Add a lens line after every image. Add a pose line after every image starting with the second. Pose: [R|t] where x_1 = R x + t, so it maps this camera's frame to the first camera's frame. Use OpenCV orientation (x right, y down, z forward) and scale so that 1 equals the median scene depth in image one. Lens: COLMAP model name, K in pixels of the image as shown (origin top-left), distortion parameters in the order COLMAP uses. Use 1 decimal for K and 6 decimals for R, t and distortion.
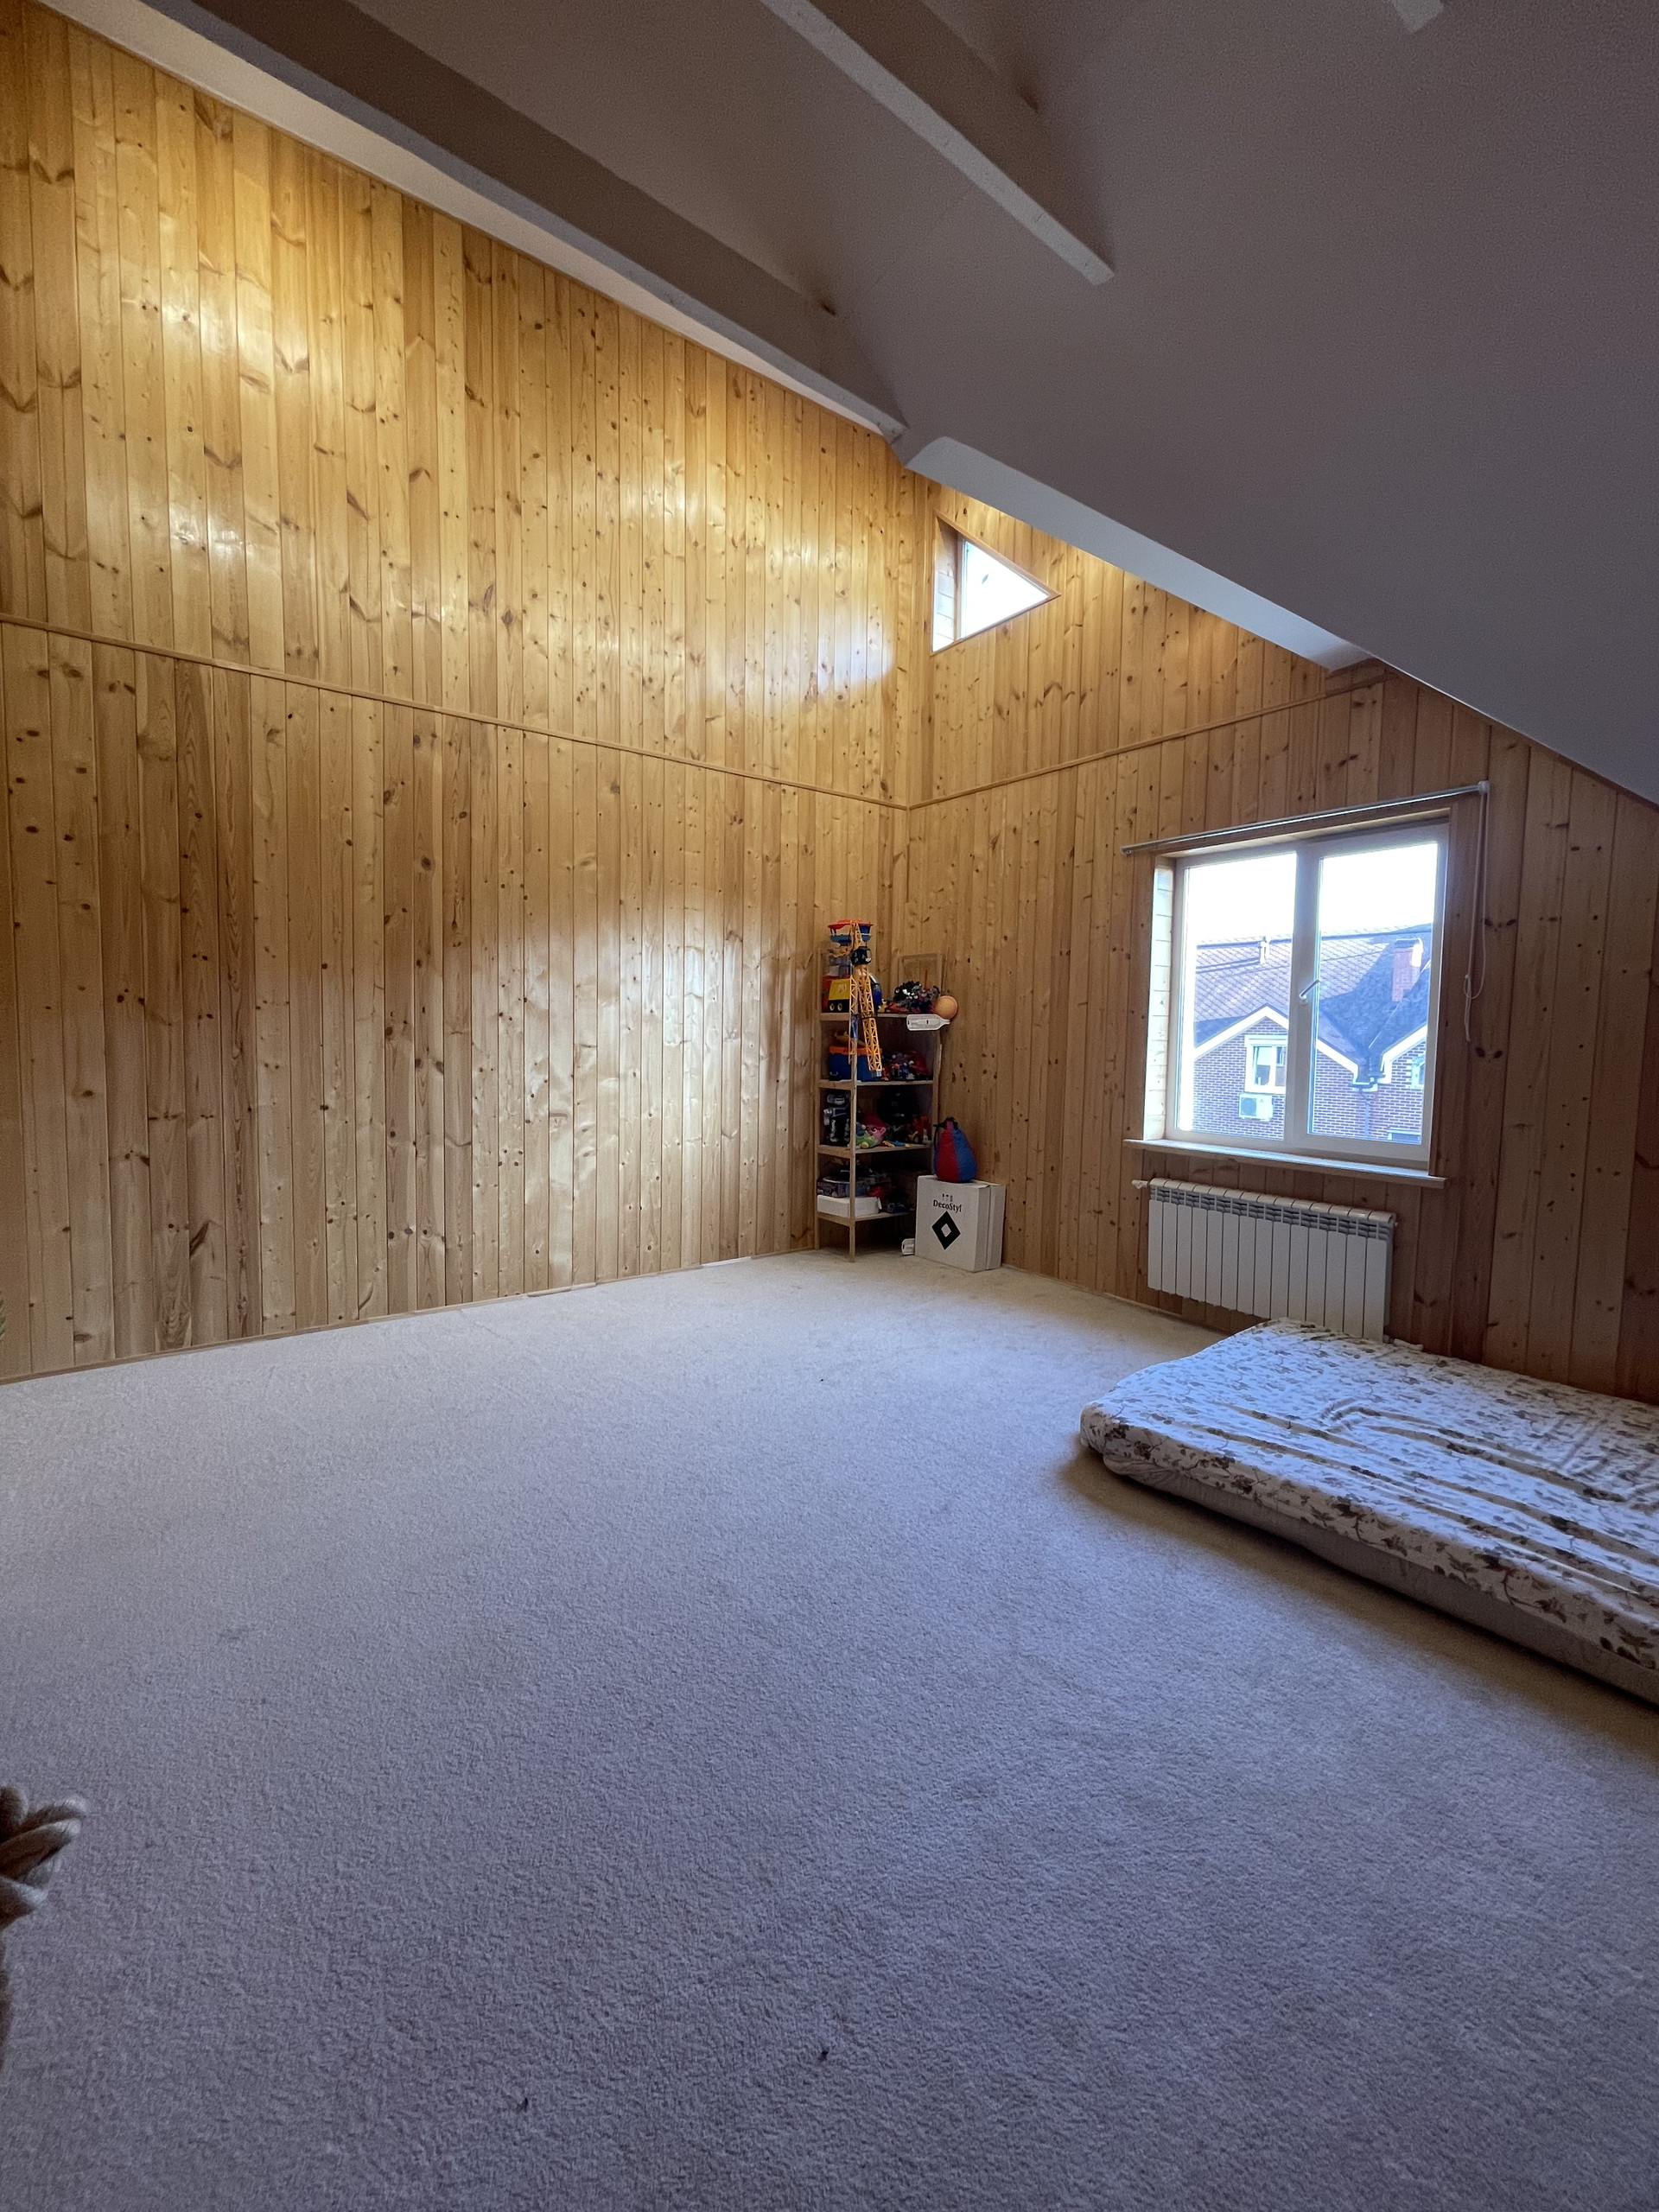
lens RADIAL K [[894.5, 0, 829.5], [0, 894.5, 1106.0], [0, 0, 1]] dist [0.010644, 0.000116]
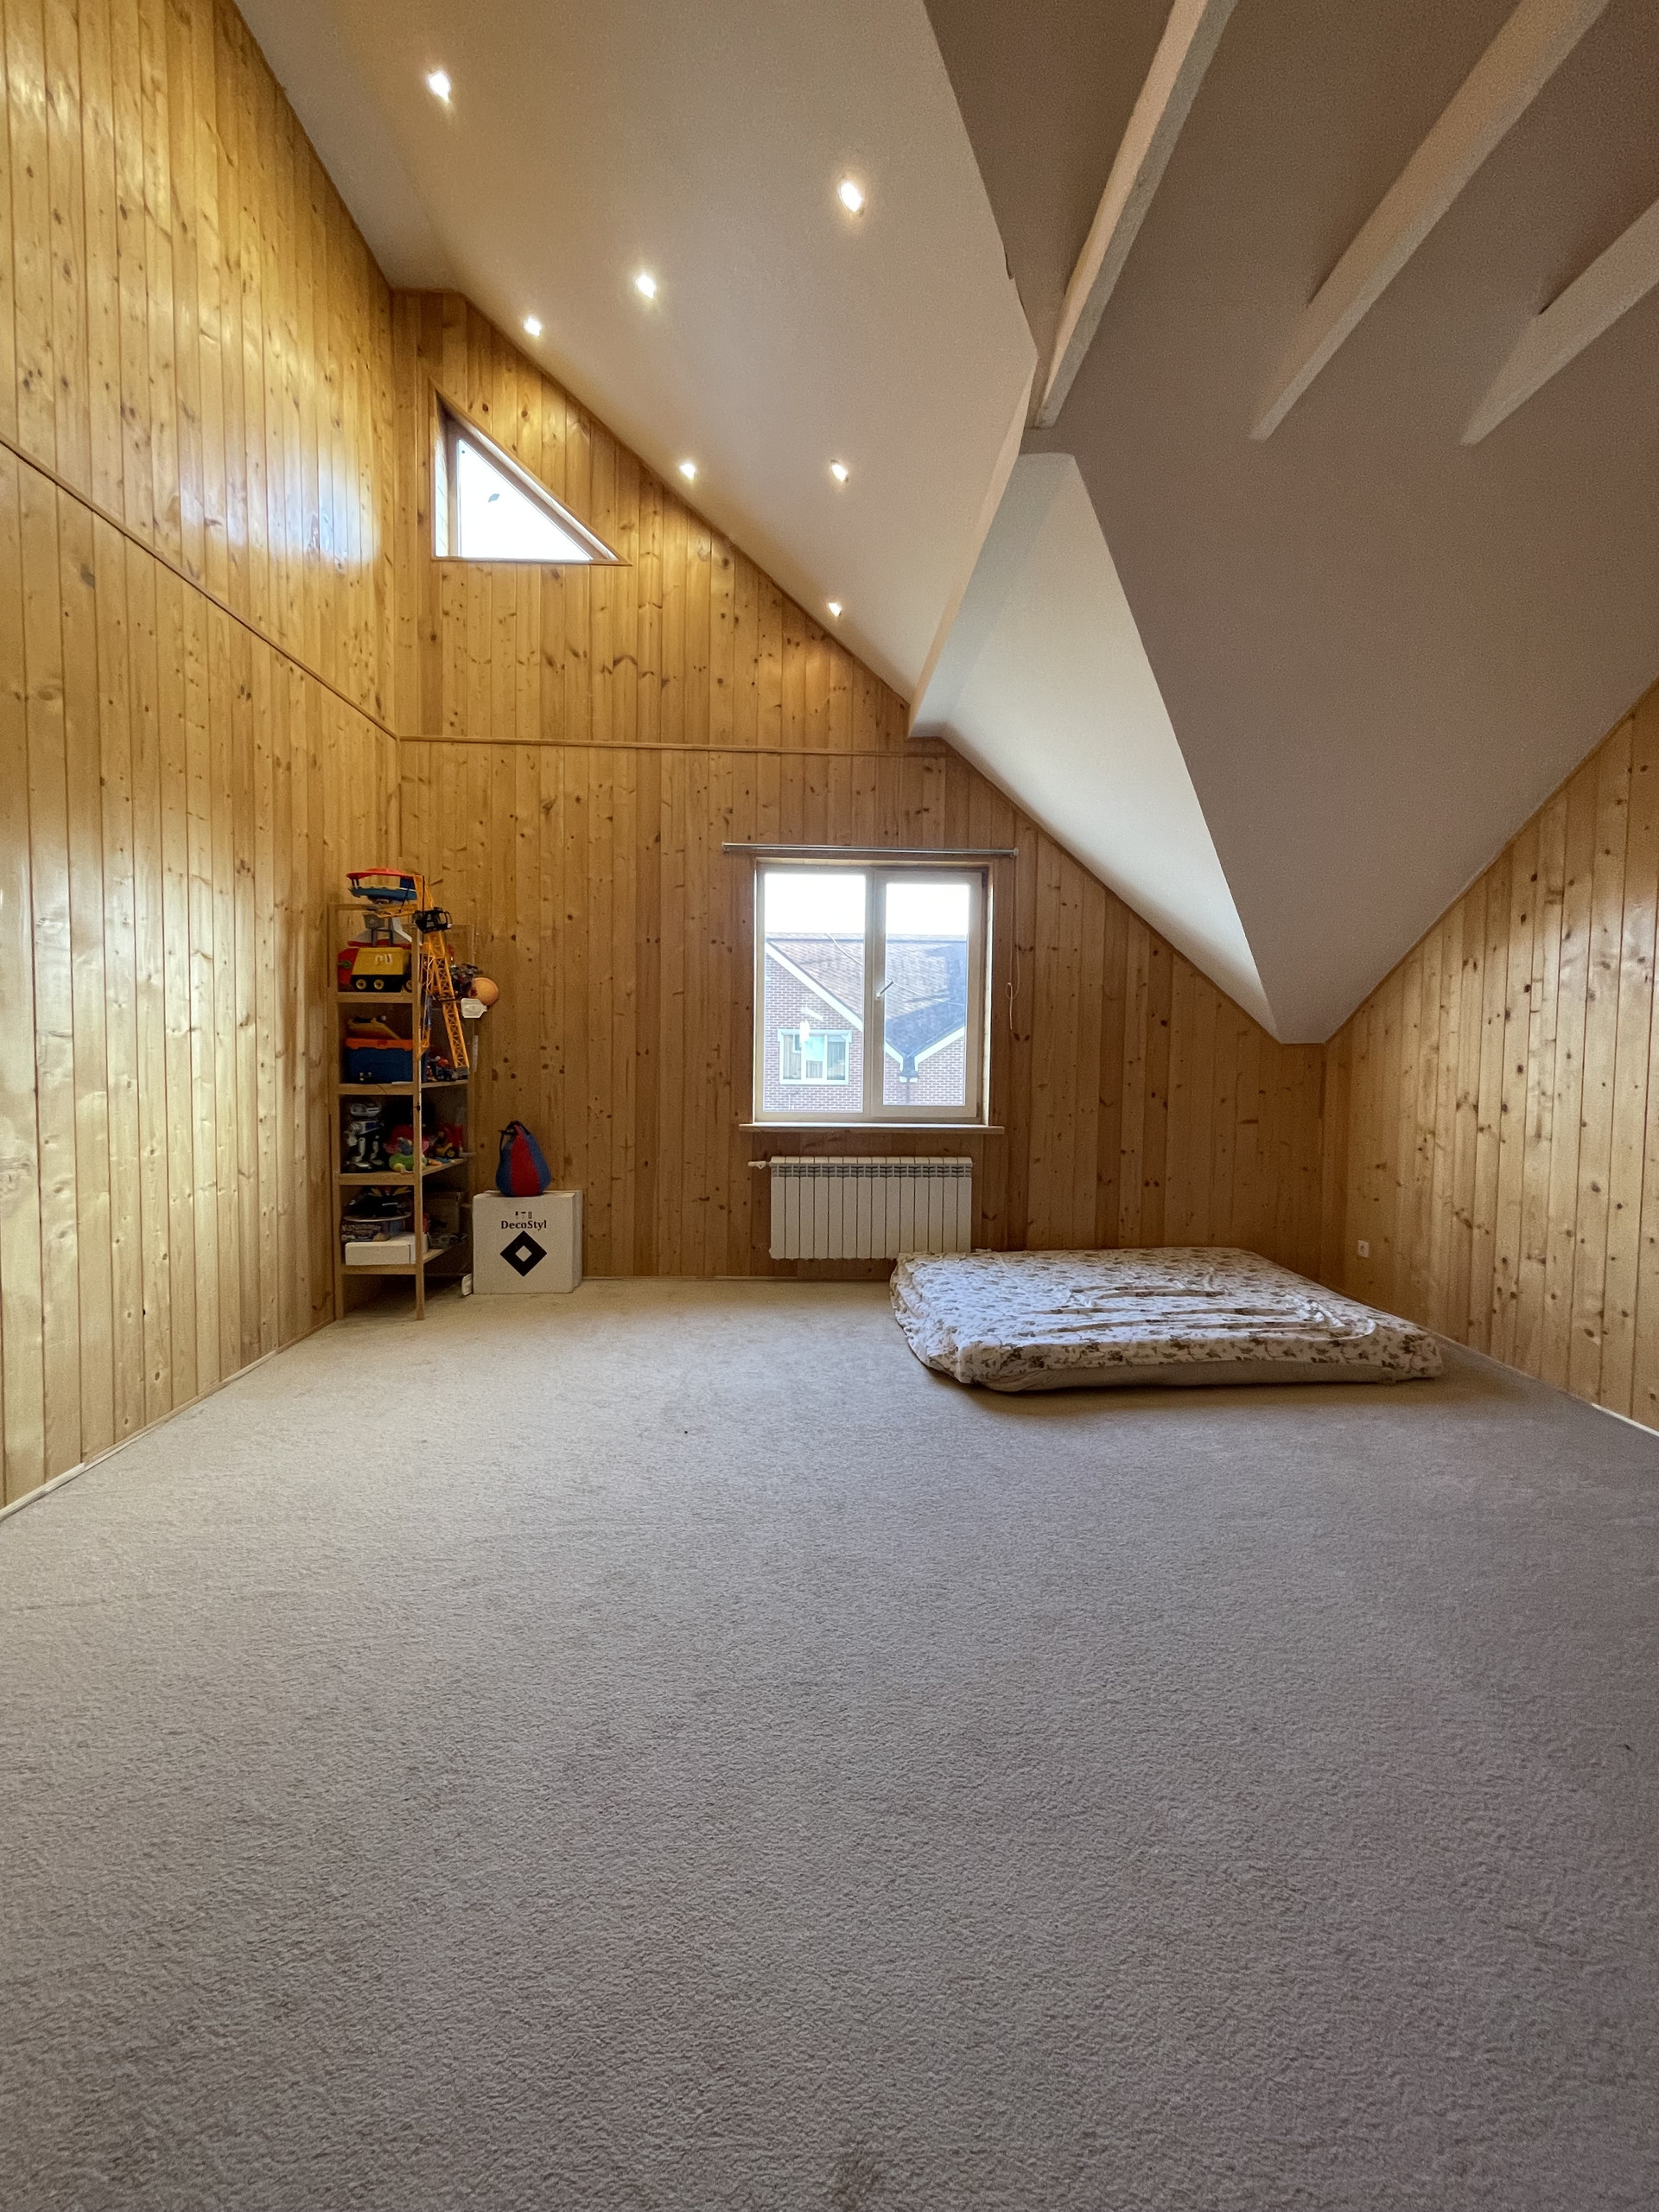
lens RADIAL K [[901.6, 0, 832.8], [0, 901.6, 1097.3], [0, 0, 1]] dist [0.014045, -0.000121]
pose [[0.571480, -0.055951, 0.818706, -0.438711], [0.066689, 0.997539, 0.021621, -0.008995], [-0.817901, 0.042243, 0.573805, 0.288396]]
